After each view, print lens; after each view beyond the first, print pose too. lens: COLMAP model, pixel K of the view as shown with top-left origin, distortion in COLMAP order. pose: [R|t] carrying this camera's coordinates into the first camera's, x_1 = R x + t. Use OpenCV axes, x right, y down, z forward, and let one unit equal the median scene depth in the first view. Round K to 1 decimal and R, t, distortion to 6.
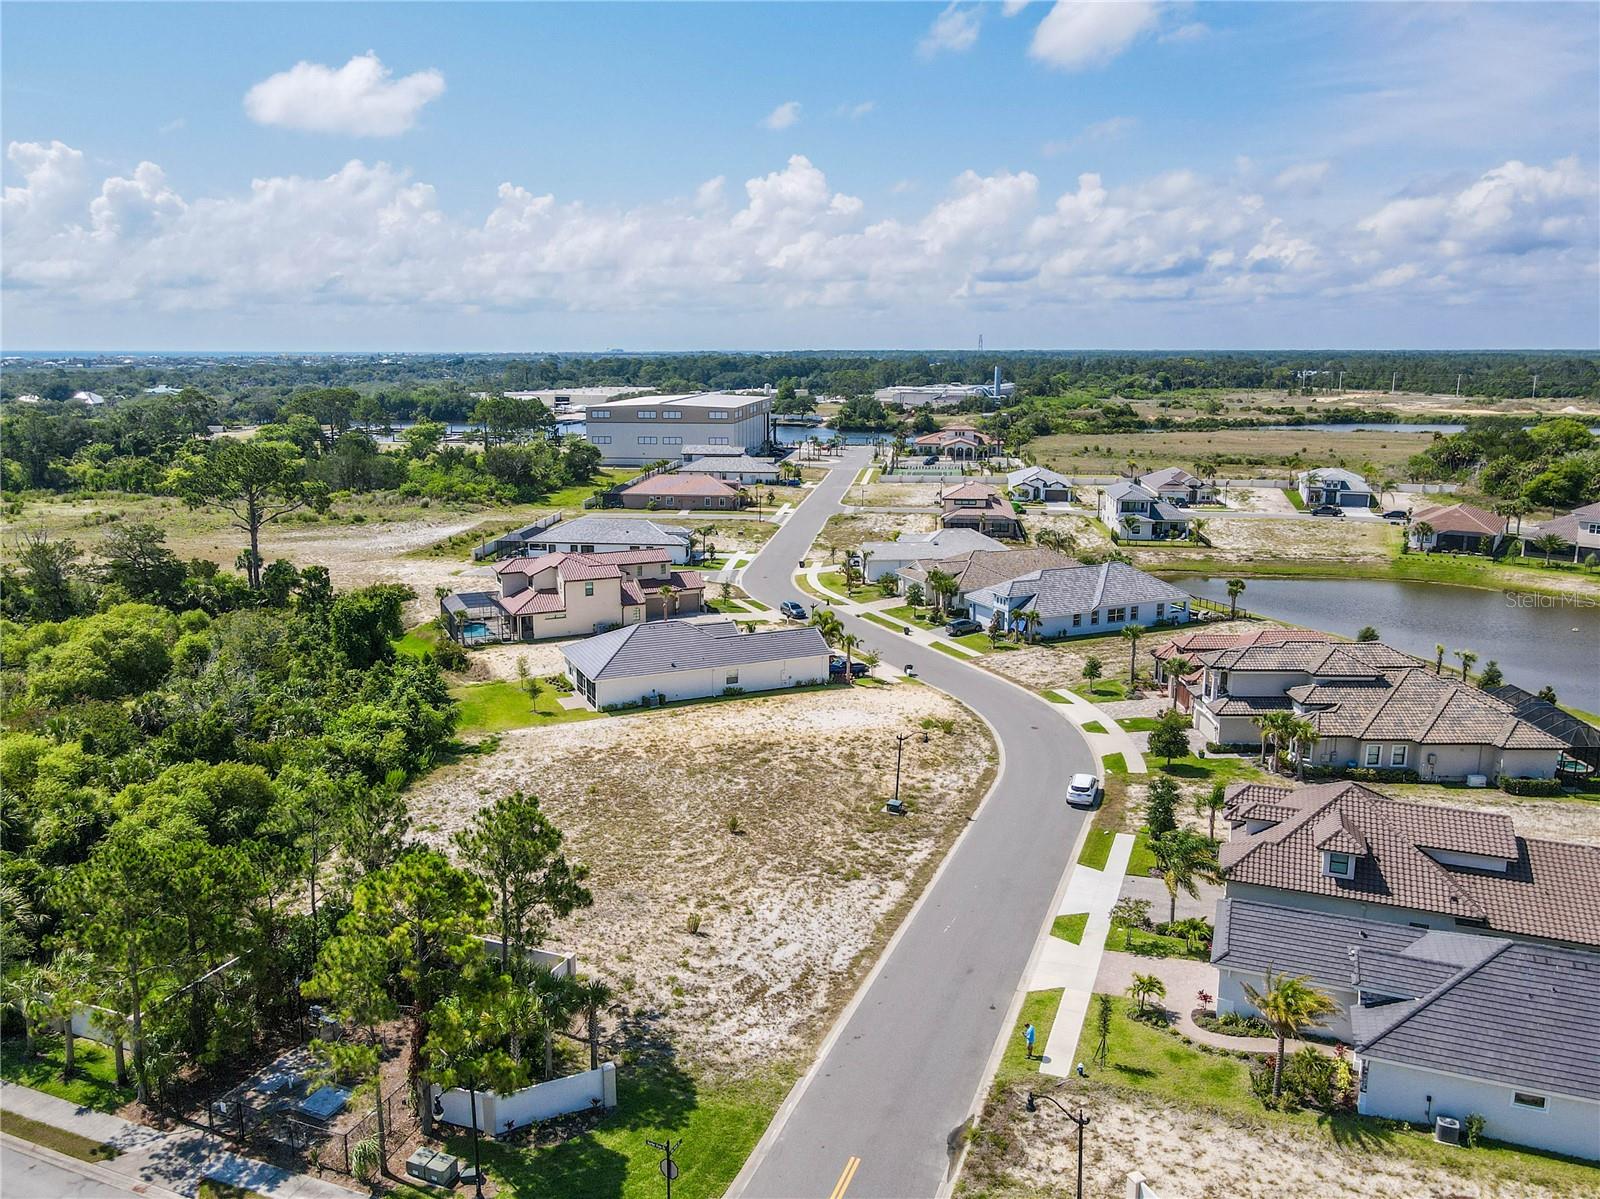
lens RADIAL K [[1192.9, 0, 797.5], [0, 1192.9, 582.1], [0, 0, 1]] dist [-0.014367, 0.050248]
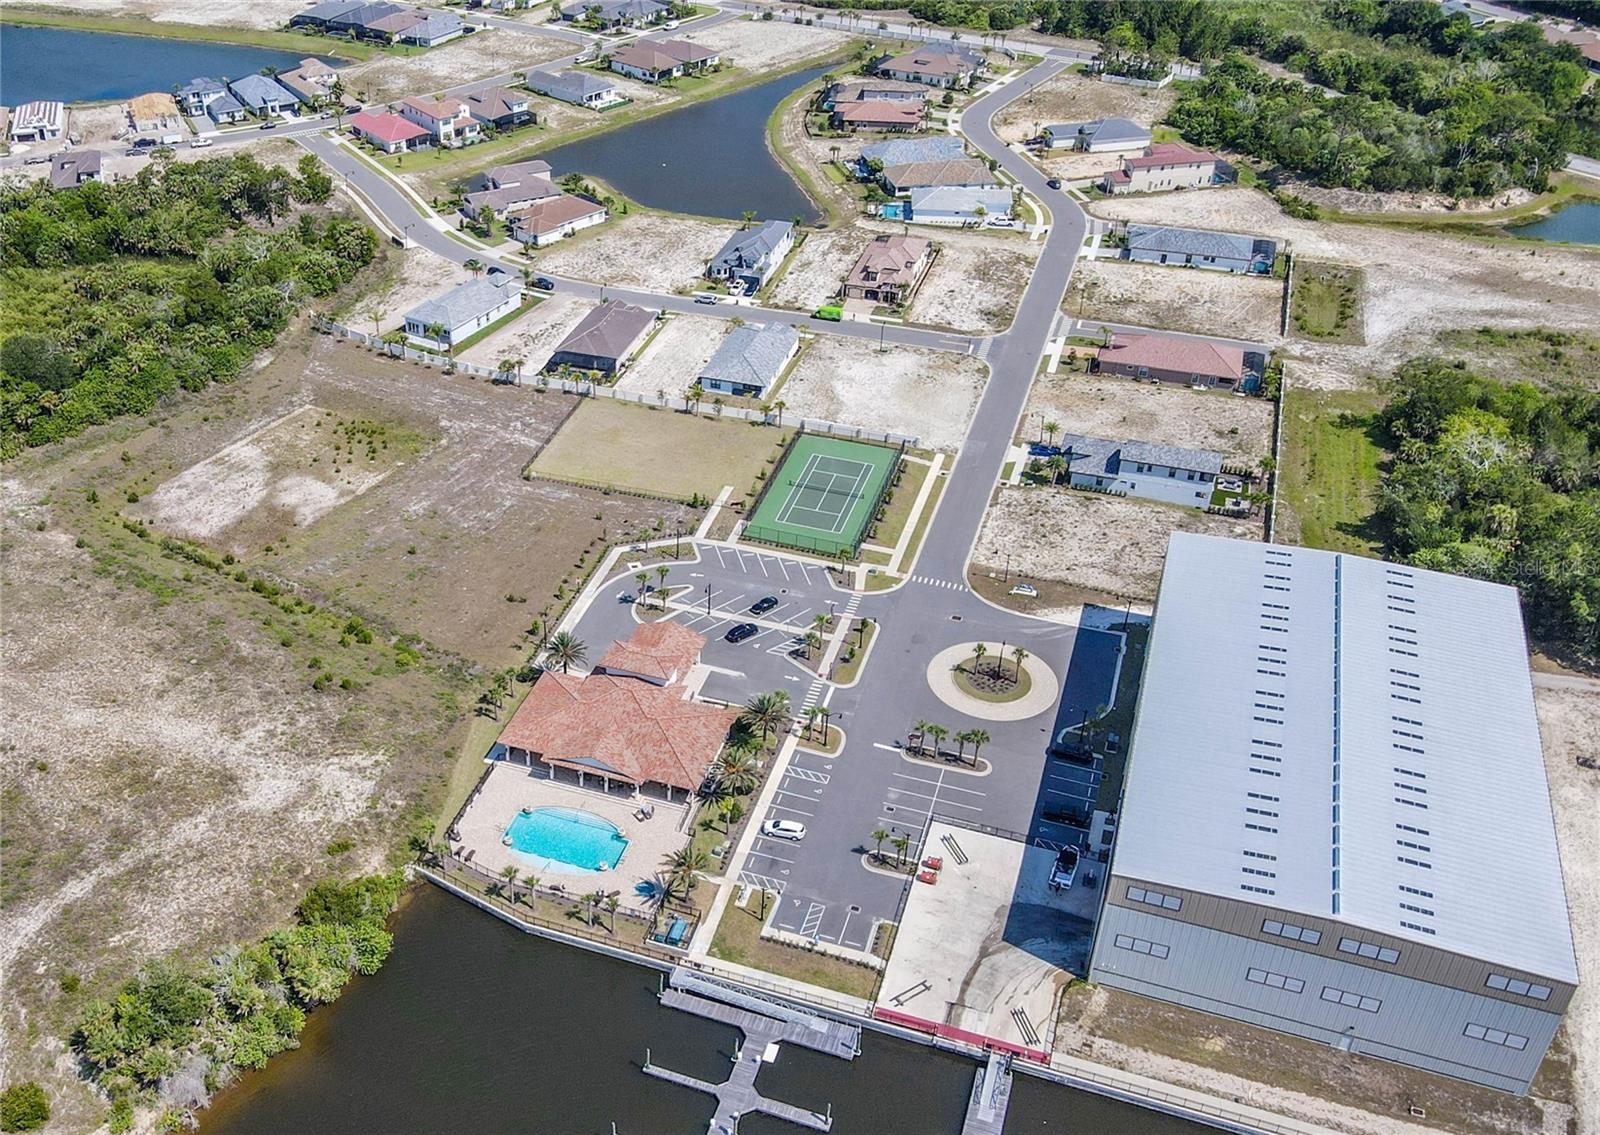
lens RADIAL K [[1570.5, 0, 569.5], [0, 1570.5, 601.6], [0, 0, 1]] dist [-0.024503, 0.084670]
pose [[-0.963795, -0.127881, 0.233979, 0.104331], [0.077294, 0.705828, 0.704153, -1.942032], [-0.255197, 0.696744, -0.670389, 4.859923]]
